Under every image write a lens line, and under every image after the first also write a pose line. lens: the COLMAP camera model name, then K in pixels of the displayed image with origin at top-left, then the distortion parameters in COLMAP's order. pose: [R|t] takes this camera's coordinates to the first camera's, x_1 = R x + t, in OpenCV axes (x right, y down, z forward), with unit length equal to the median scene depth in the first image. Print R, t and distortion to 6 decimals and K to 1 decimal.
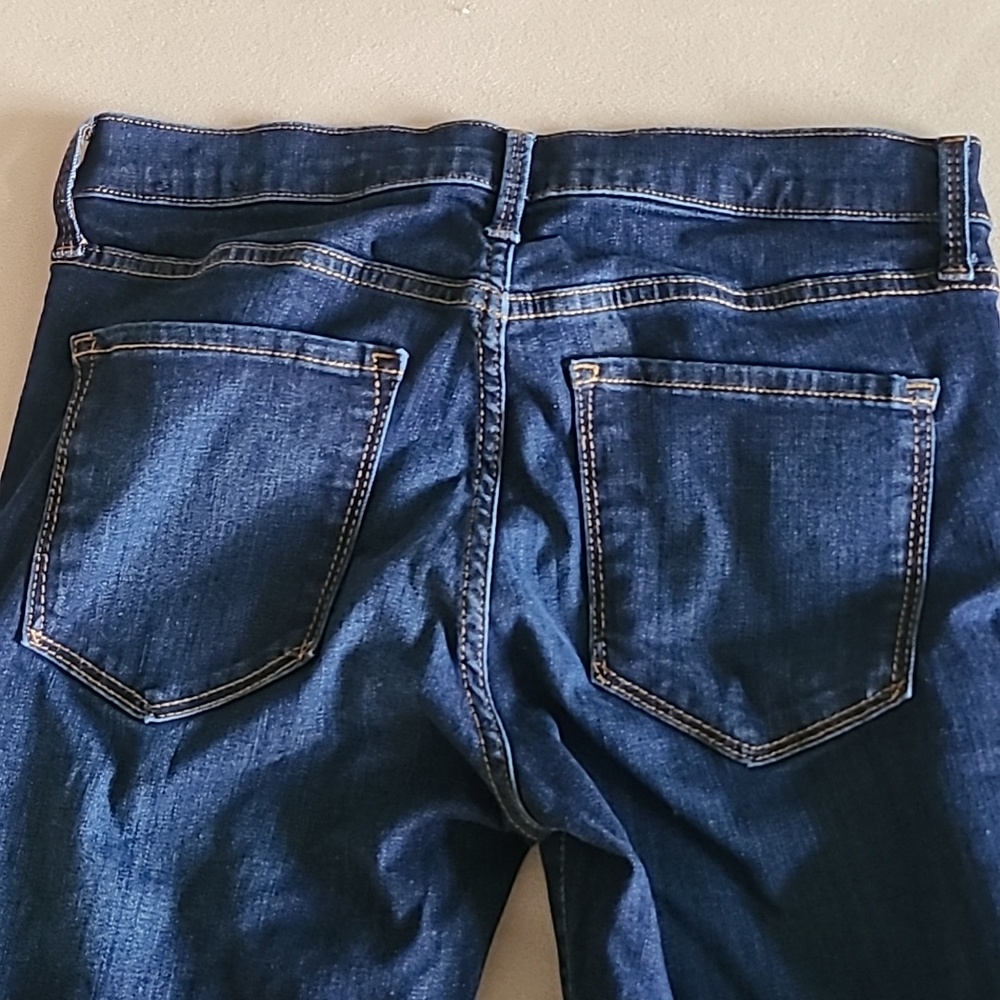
lens RADIAL K [[1433.3, 0, 500.0], [0, 1433.3, 500.0], [0, 0, 1]] dist [0.034056, -0.041630]
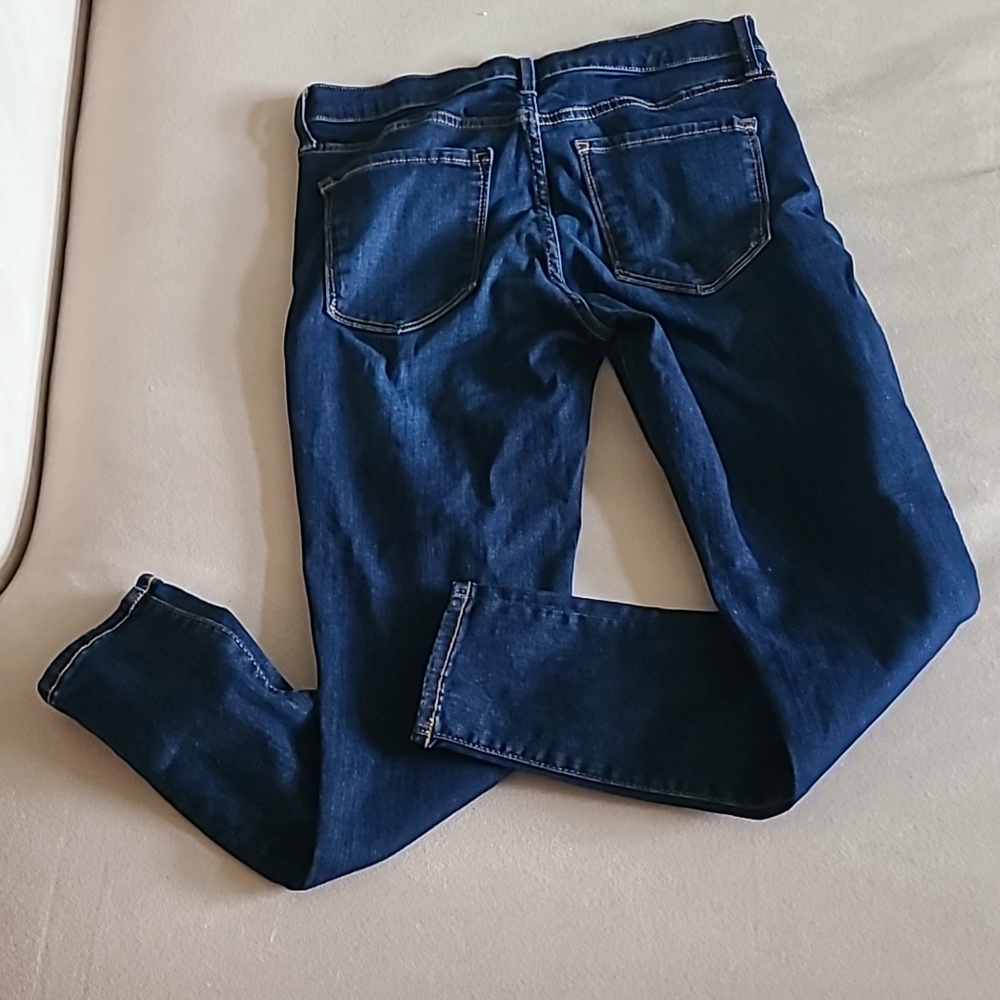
lens RADIAL K [[1433.3, 0, 500.0], [0, 1433.3, 500.0], [0, 0, 1]] dist [0.034056, -0.041630]
pose [[0.983349, -0.174557, 0.050545, -0.241222], [0.181445, 0.958580, -0.219549, 0.803597], [-0.010127, 0.225065, 0.974291, -0.832950]]
